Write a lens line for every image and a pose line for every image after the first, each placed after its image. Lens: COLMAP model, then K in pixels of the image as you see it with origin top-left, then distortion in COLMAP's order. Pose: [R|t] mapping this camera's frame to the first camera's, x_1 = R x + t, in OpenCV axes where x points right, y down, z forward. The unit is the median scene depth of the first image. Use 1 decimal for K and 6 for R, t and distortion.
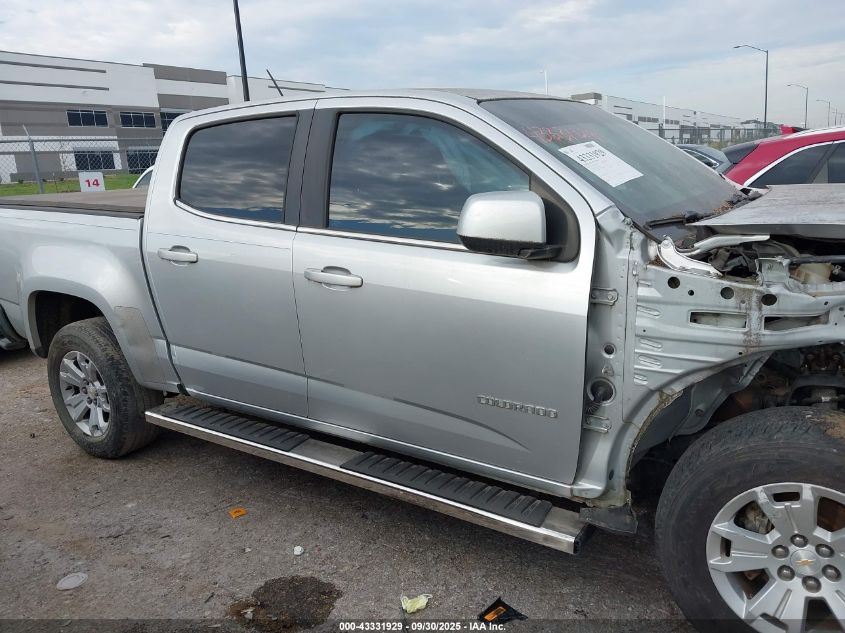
lens RADIAL K [[696.6, 0, 422.5], [0, 696.6, 316.5], [0, 0, 1]] dist [0.002480, 0.000493]
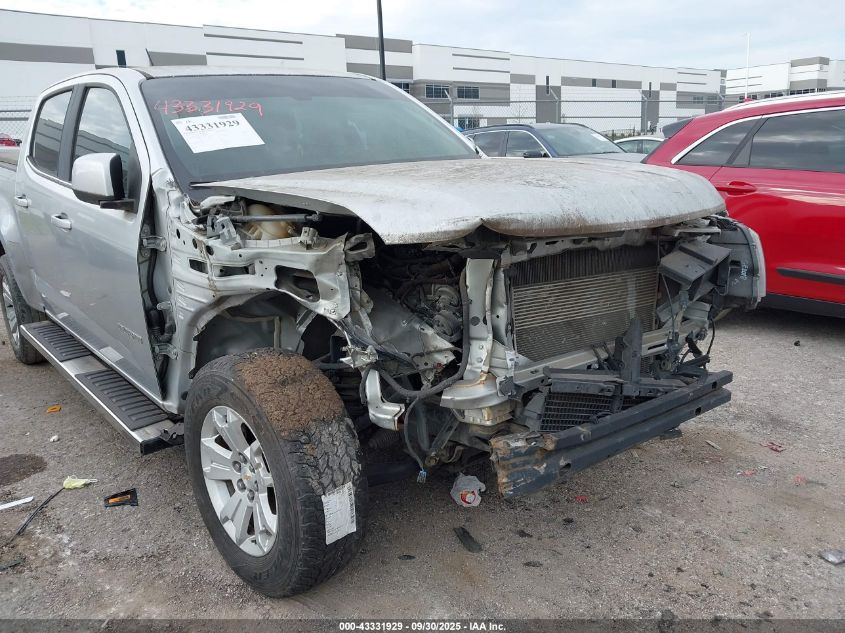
lens RADIAL K [[696.6, 0, 422.5], [0, 696.6, 316.5], [0, 0, 1]] dist [0.002480, 0.000493]
pose [[0.954795, 0.091092, -0.282965, 1.065509], [-0.078532, 0.995369, 0.055440, -0.005659], [0.286705, -0.030712, 0.957527, -0.029865]]
